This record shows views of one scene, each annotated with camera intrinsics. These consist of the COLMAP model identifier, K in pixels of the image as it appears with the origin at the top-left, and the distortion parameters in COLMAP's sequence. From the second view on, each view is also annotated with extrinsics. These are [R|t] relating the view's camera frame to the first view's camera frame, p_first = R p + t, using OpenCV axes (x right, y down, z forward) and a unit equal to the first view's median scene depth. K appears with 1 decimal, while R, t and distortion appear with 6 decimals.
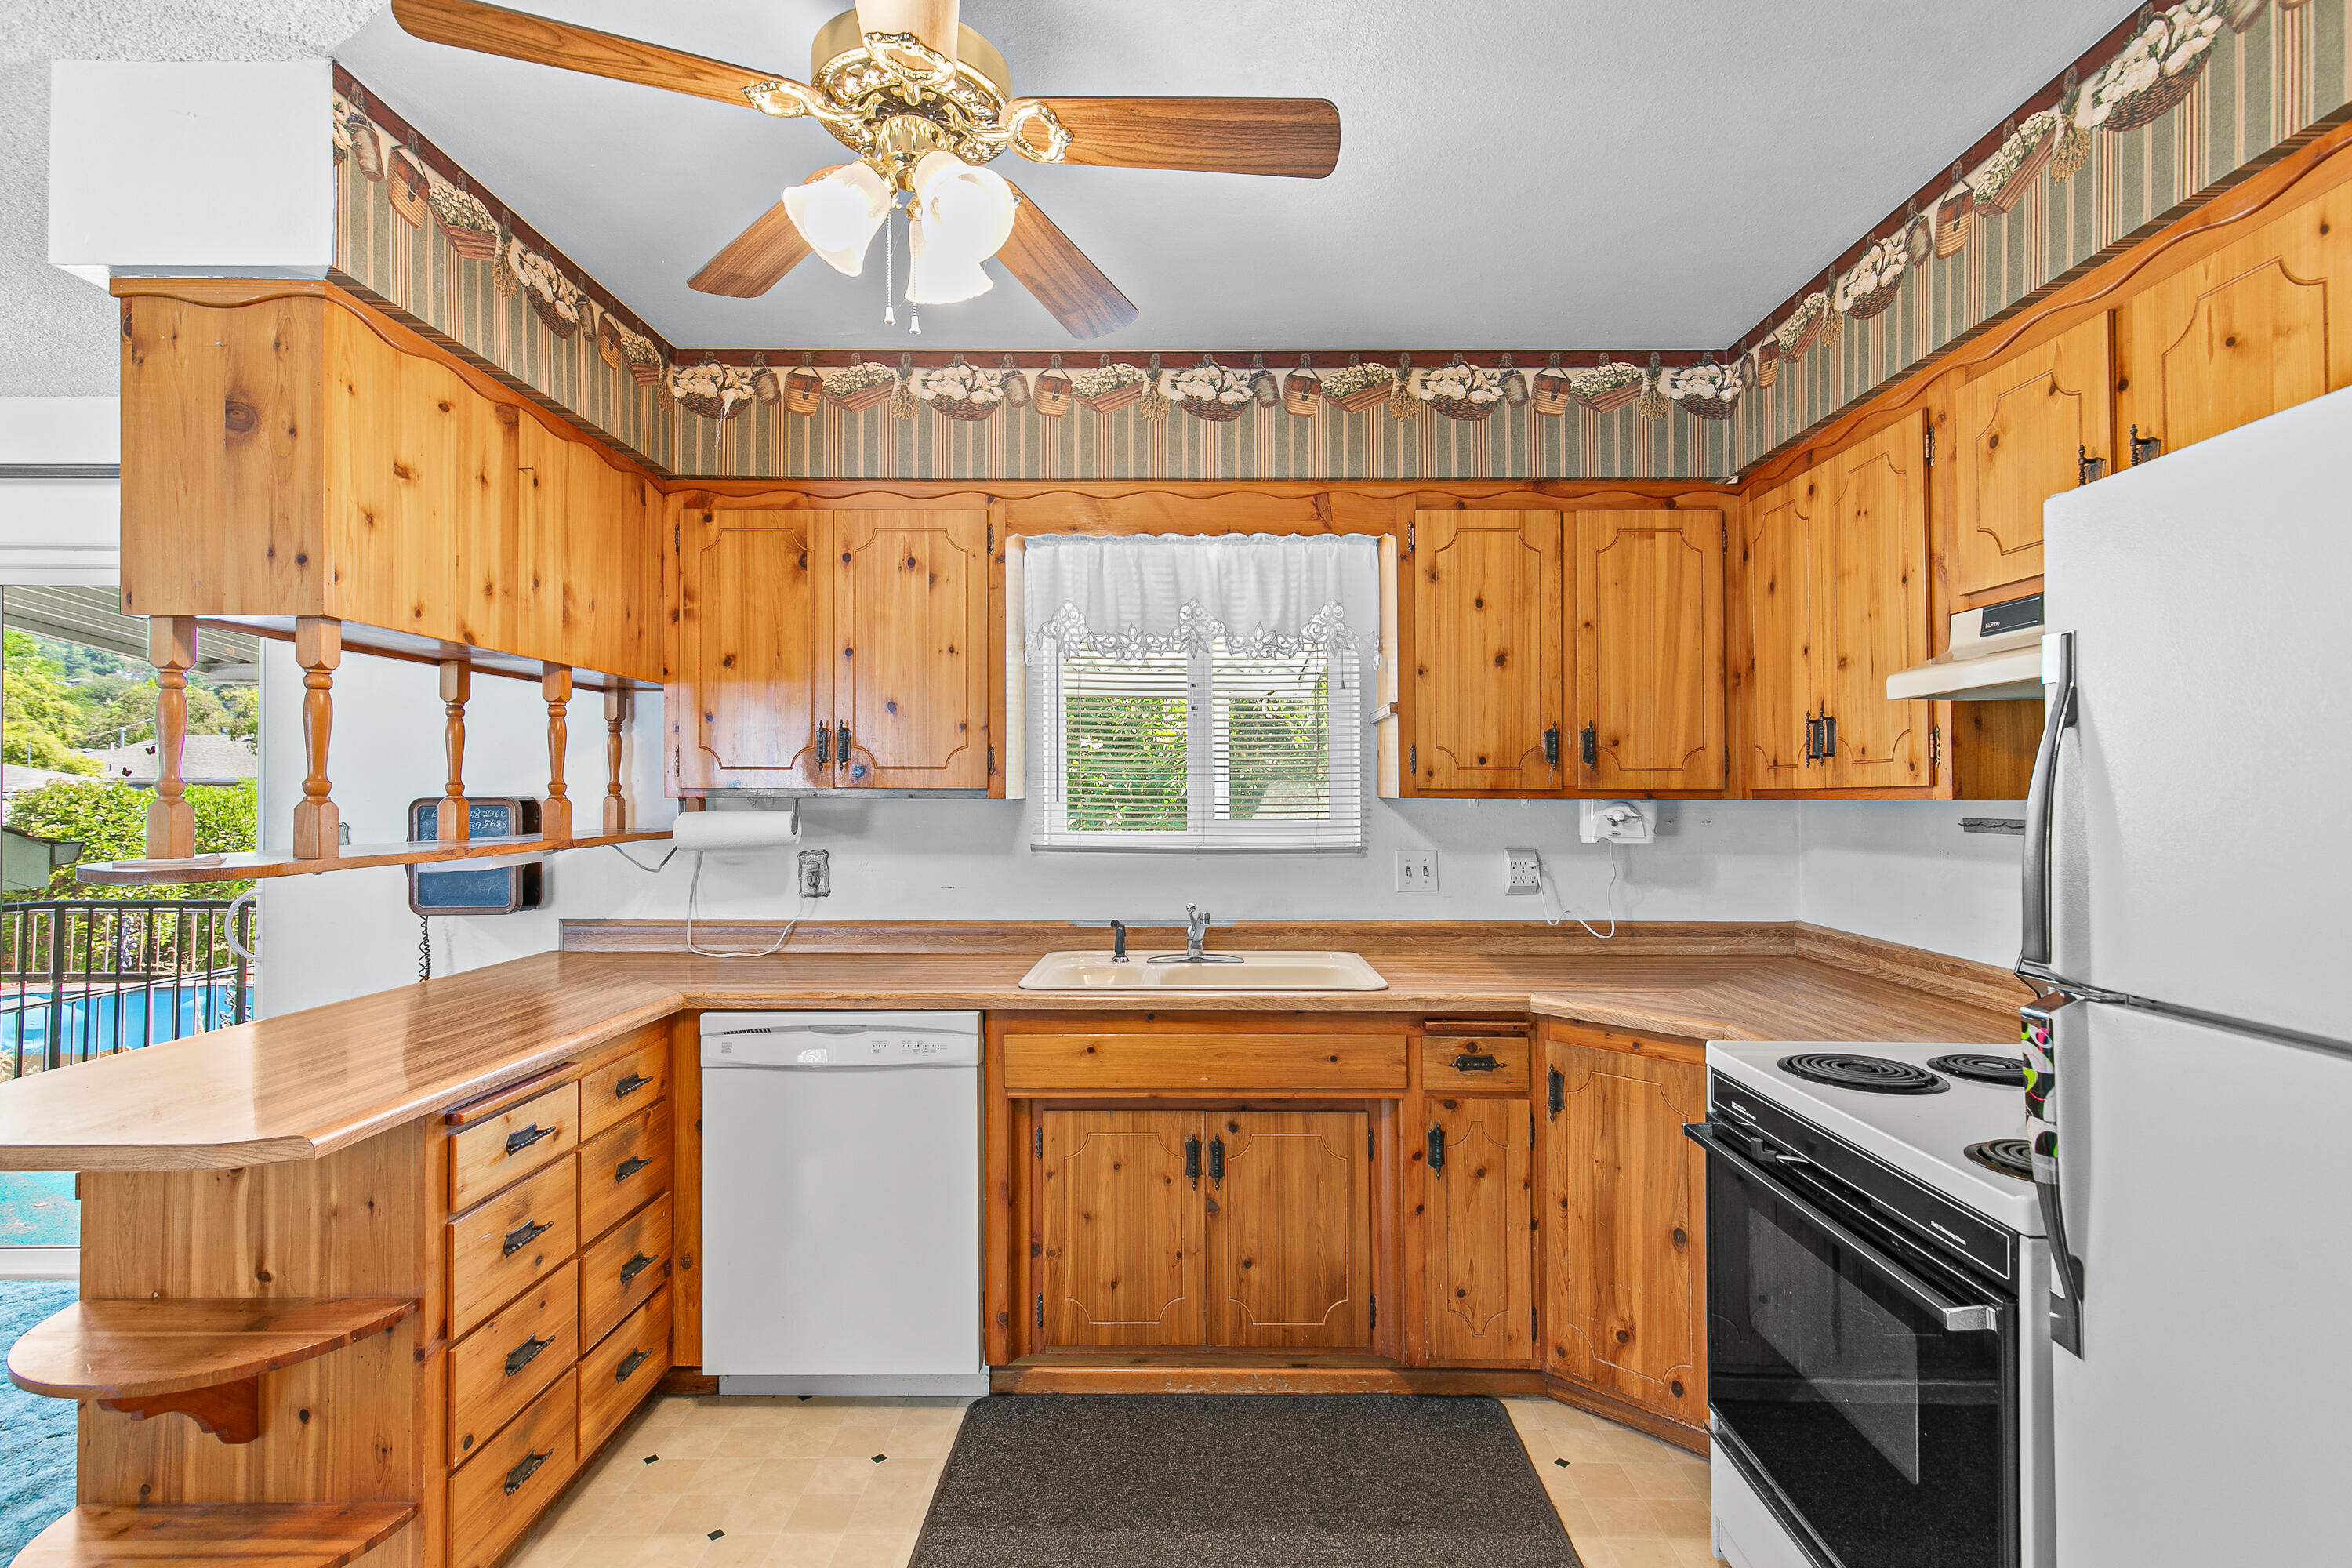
lens RADIAL K [[1092.4, 0, 1174.6], [0, 1092.4, 770.9], [0, 0, 1]] dist [0.010709, -0.002688]
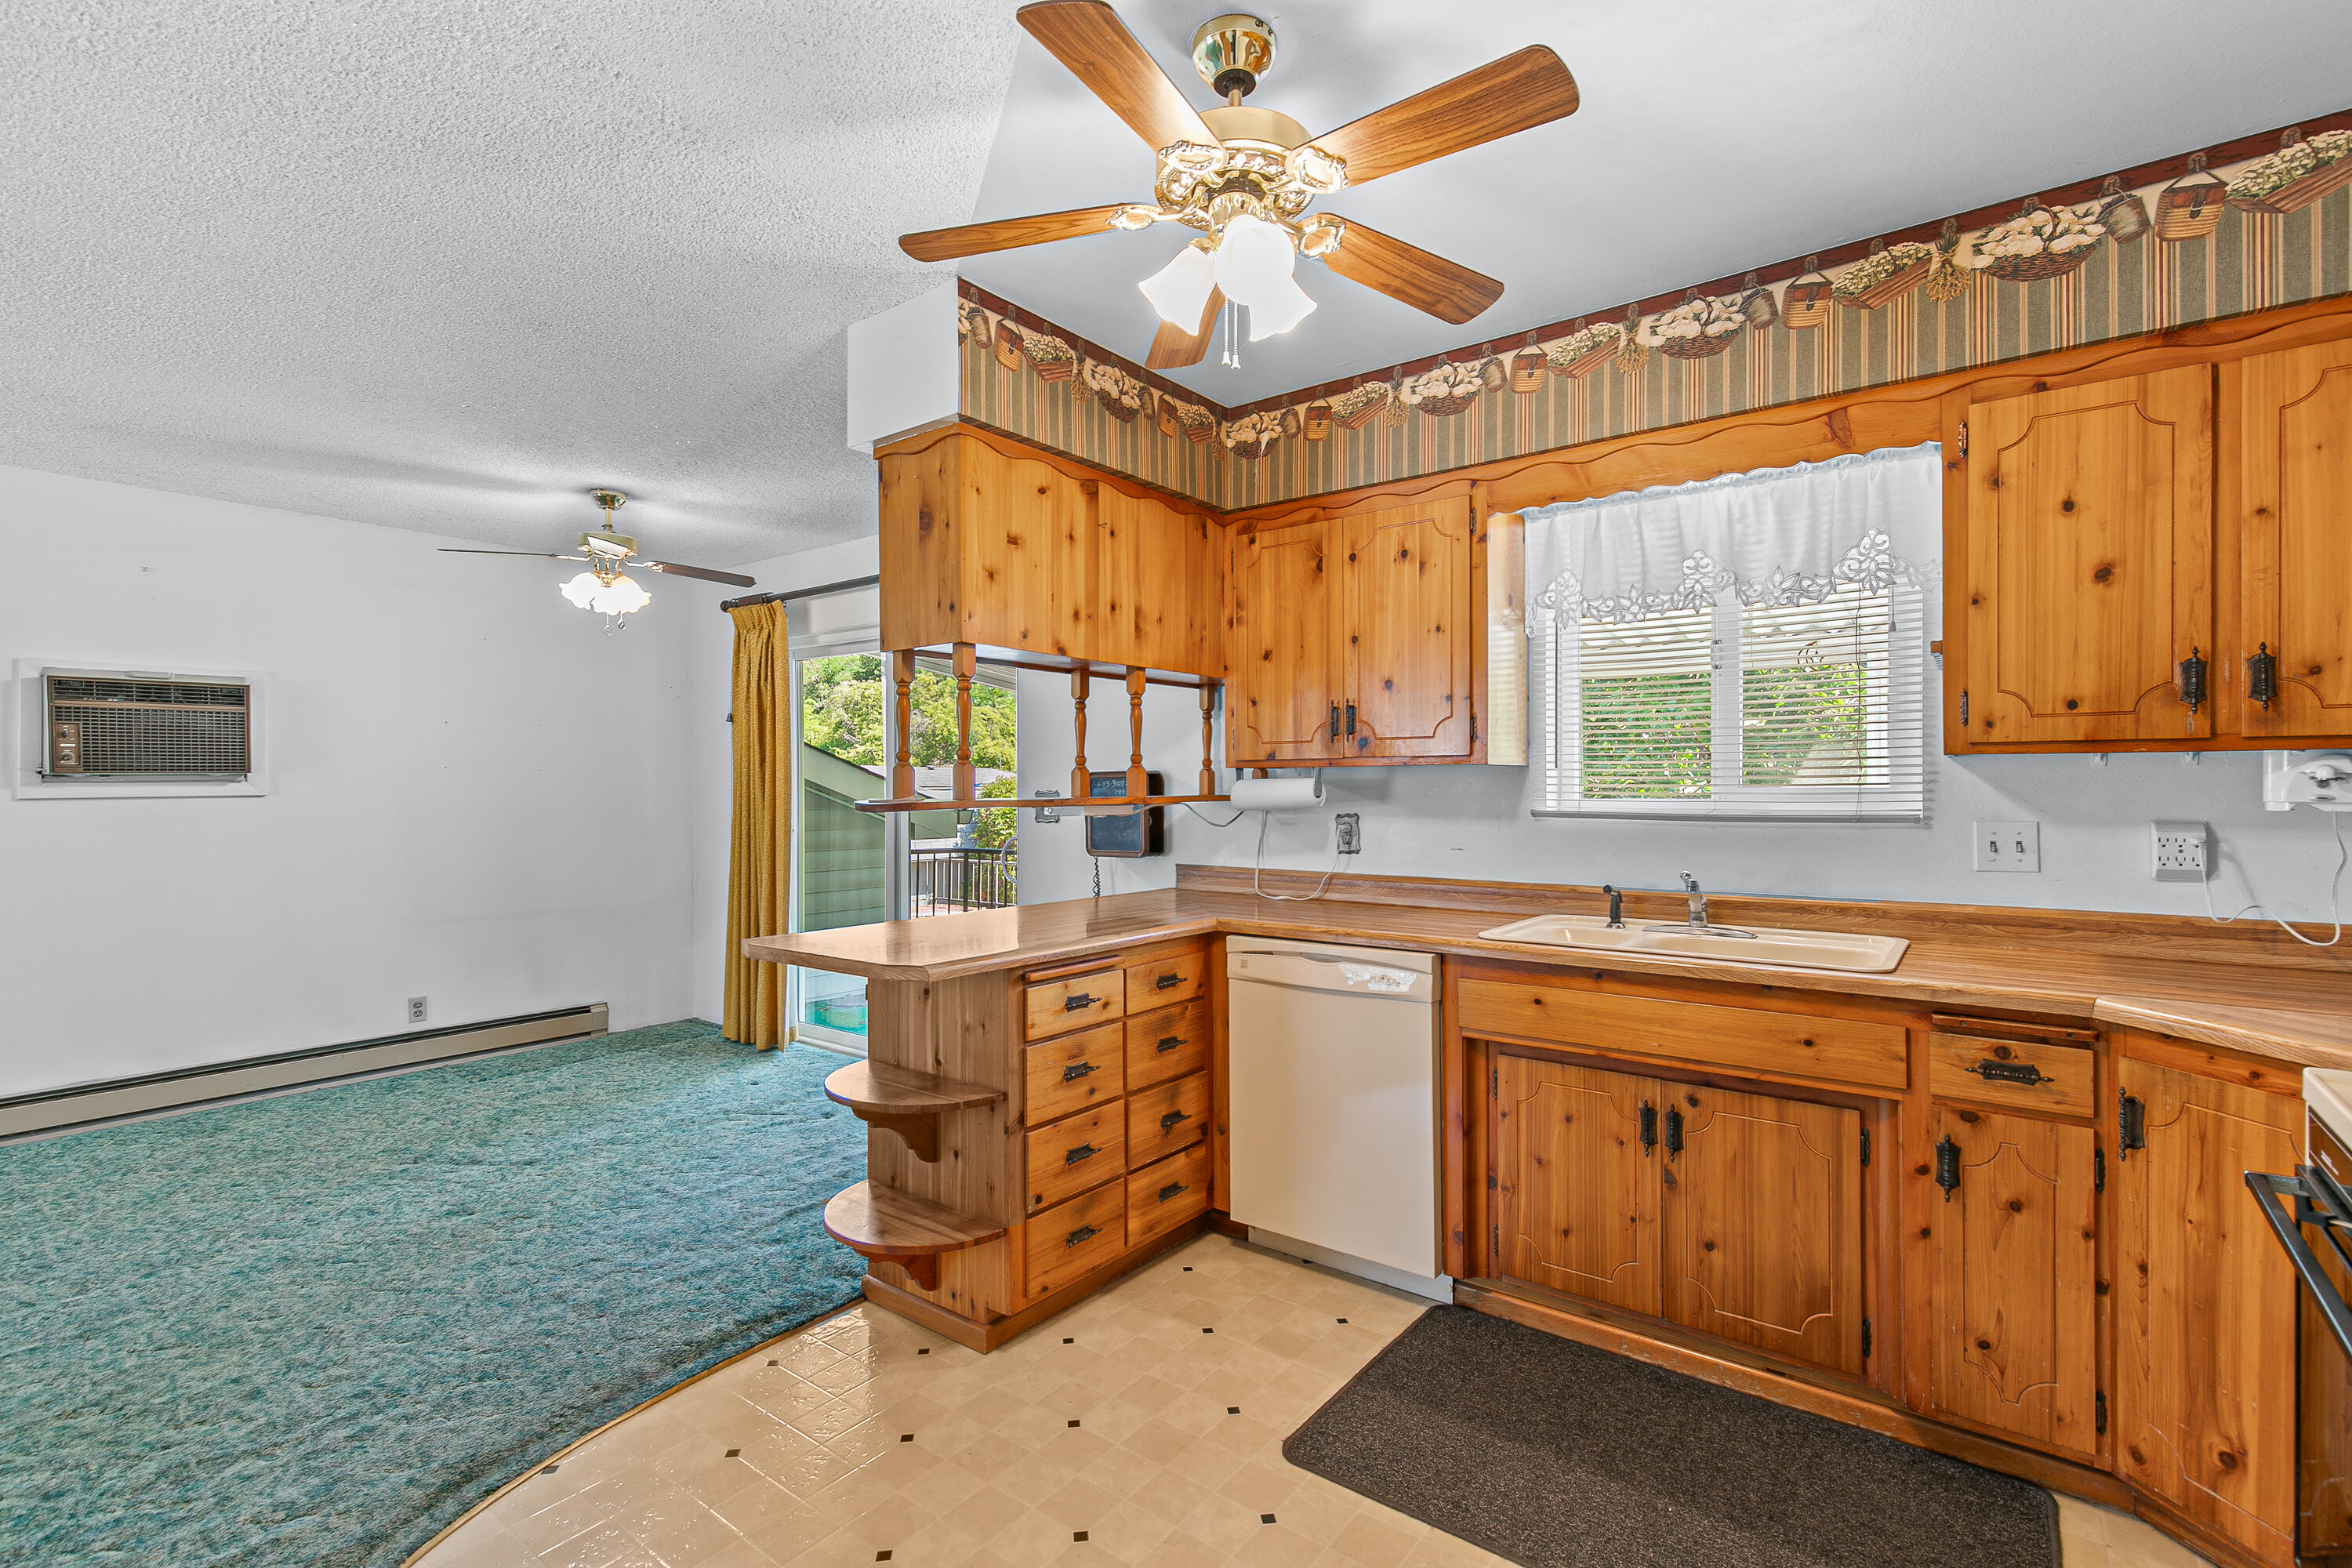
lens RADIAL K [[1092.4, 0, 1239.5], [0, 1092.4, 789.2], [0, 0, 1]] dist [0.010709, -0.002688]
pose [[0.801088, -0.007448, -0.598500, 0.311206], [0.015761, 0.999838, 0.008654, 0.039976], [0.598339, -0.016366, 0.801076, 0.002725]]
